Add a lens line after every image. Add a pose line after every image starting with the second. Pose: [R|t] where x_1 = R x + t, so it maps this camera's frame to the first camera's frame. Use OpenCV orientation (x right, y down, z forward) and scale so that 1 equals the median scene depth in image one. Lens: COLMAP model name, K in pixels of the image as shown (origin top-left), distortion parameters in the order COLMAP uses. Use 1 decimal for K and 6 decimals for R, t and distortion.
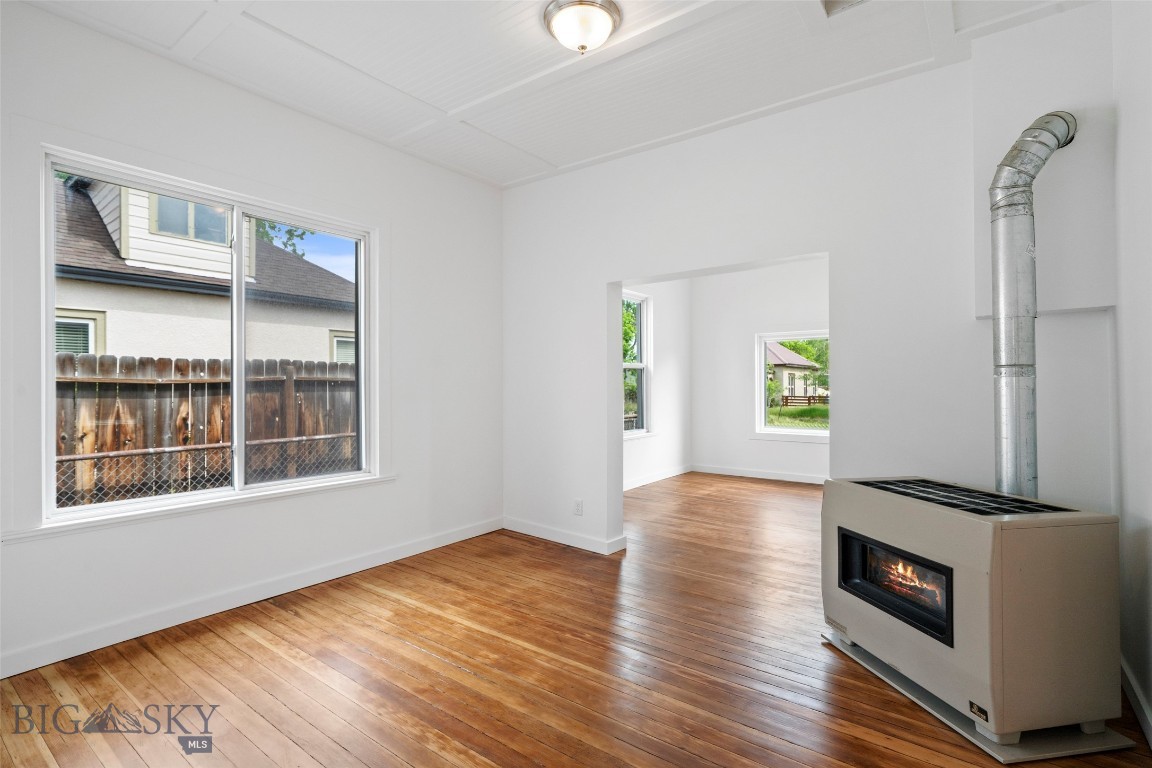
lens RADIAL K [[546.3, 0, 573.3], [0, 546.3, 384.5], [0, 0, 1]] dist [0.002142, 0.000537]
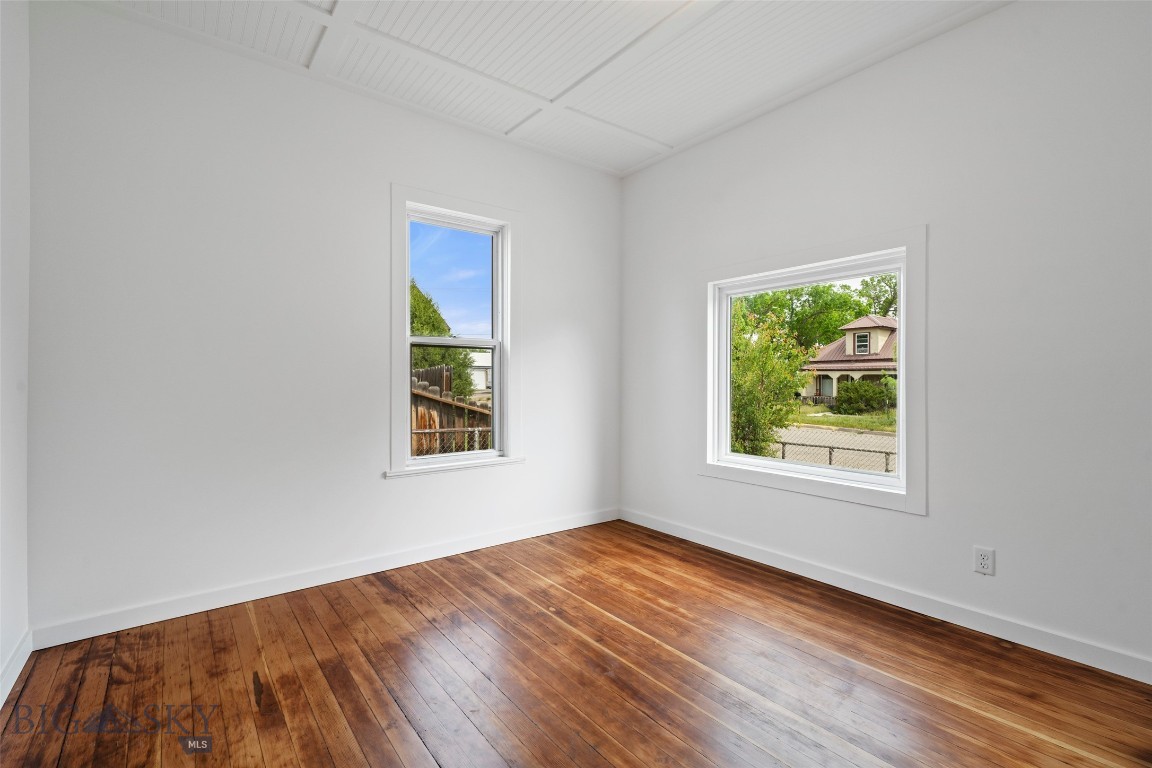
lens RADIAL K [[515.8, 0, 573.1], [0, 515.8, 383.5], [0, 0, 1]] dist [-0.000741, 0.000027]
pose [[0.964685, 0.007665, -0.263295, 0.802933], [-0.005958, 0.999956, 0.007280, 0.011223], [0.263339, -0.005455, 0.964688, 1.102233]]
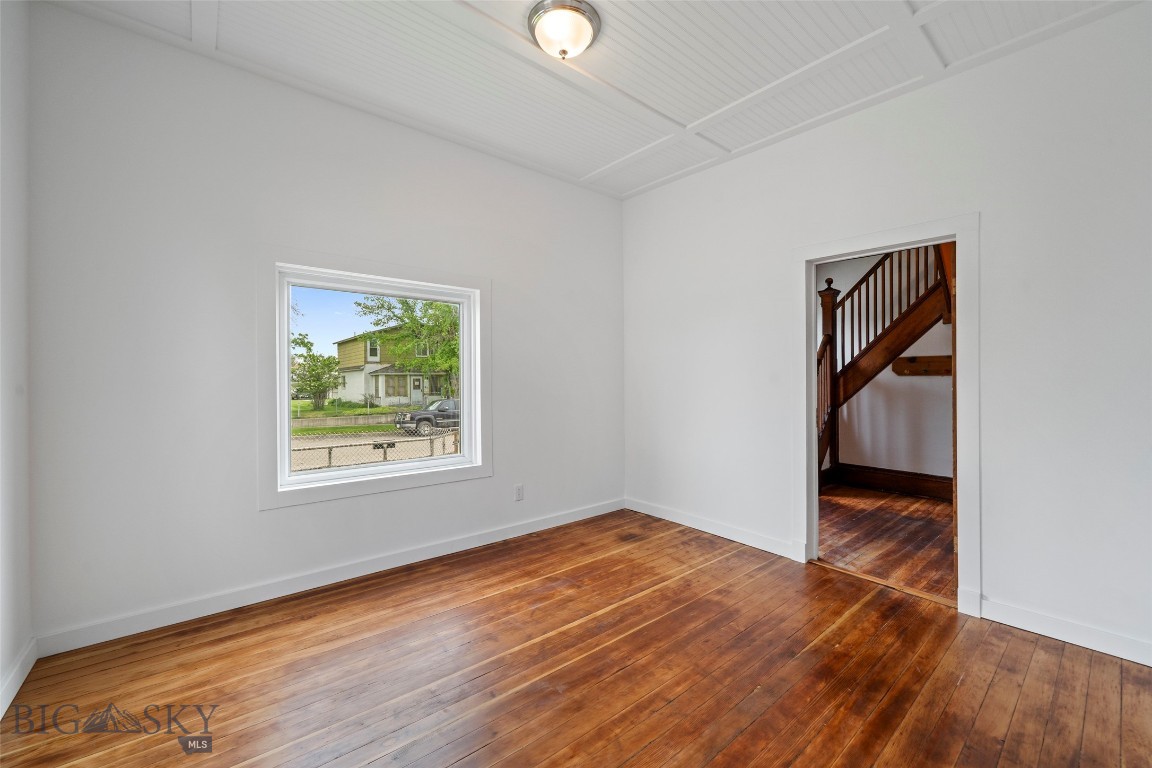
lens RADIAL K [[459.5, 0, 575.2], [0, 459.5, 384.0], [0, 0, 1]] dist [-0.001732, -0.000015]
pose [[0.229754, -0.002030, 0.973247, 0.086145], [0.000773, 0.999998, 0.001903, 0.005762], [-0.973248, 0.000315, 0.229755, 1.628712]]
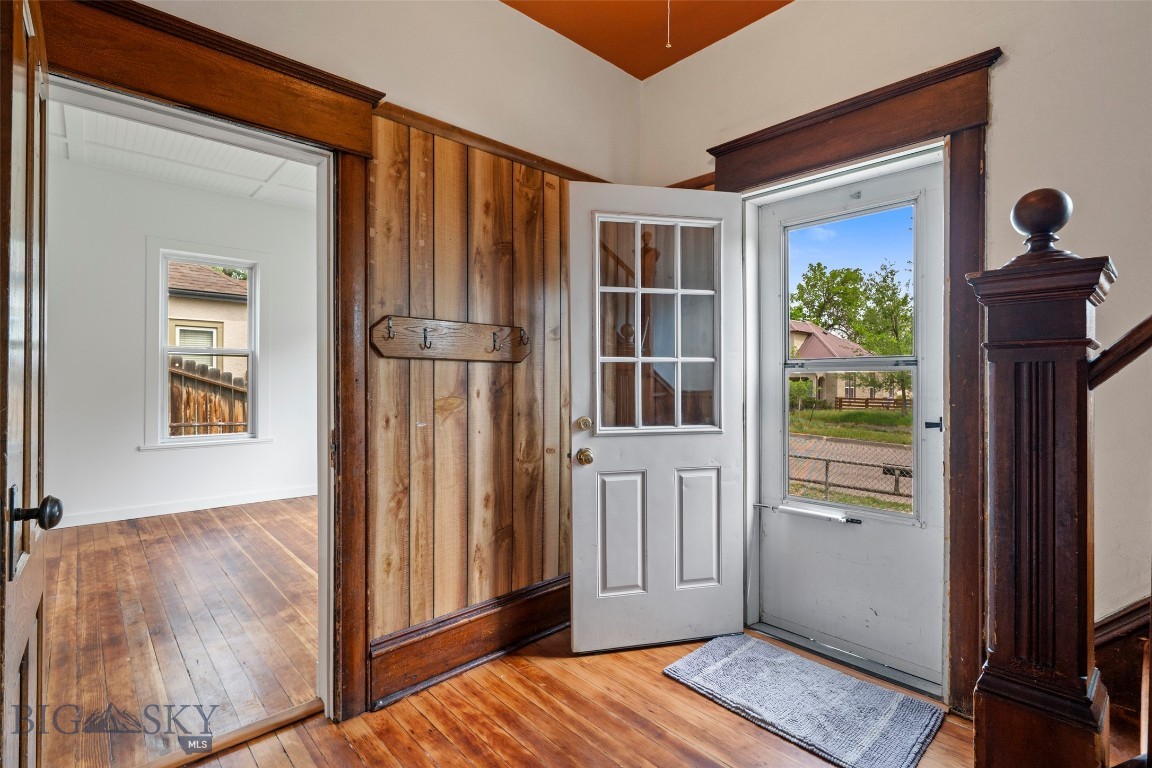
lens RADIAL K [[538.8, 0, 572.9], [0, 538.8, 383.0], [0, 0, 1]] dist [-0.001882, -0.000320]
pose [[0.982715, 0.014229, -0.184580, 1.630372], [-0.013814, 0.999898, 0.003532, 0.002879], [0.184611, -0.000921, 0.982811, 0.757939]]
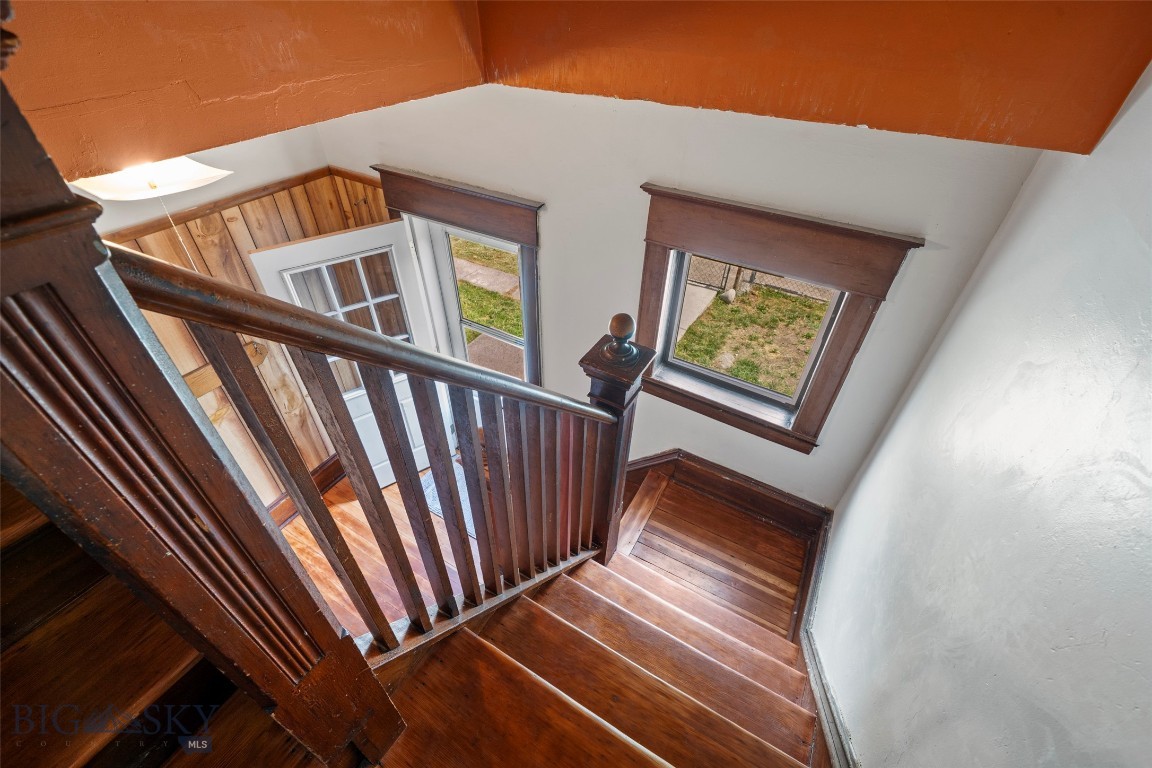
lens RADIAL K [[487.4, 0, 574.4], [0, 487.4, 384.1], [0, 0, 1]] dist [-0.000398, -0.000203]
pose [[0.992698, -0.050652, 0.109480, 1.940572], [-0.031055, 0.769673, 0.637682, -0.666651], [-0.116564, -0.636426, 0.762480, 0.653707]]
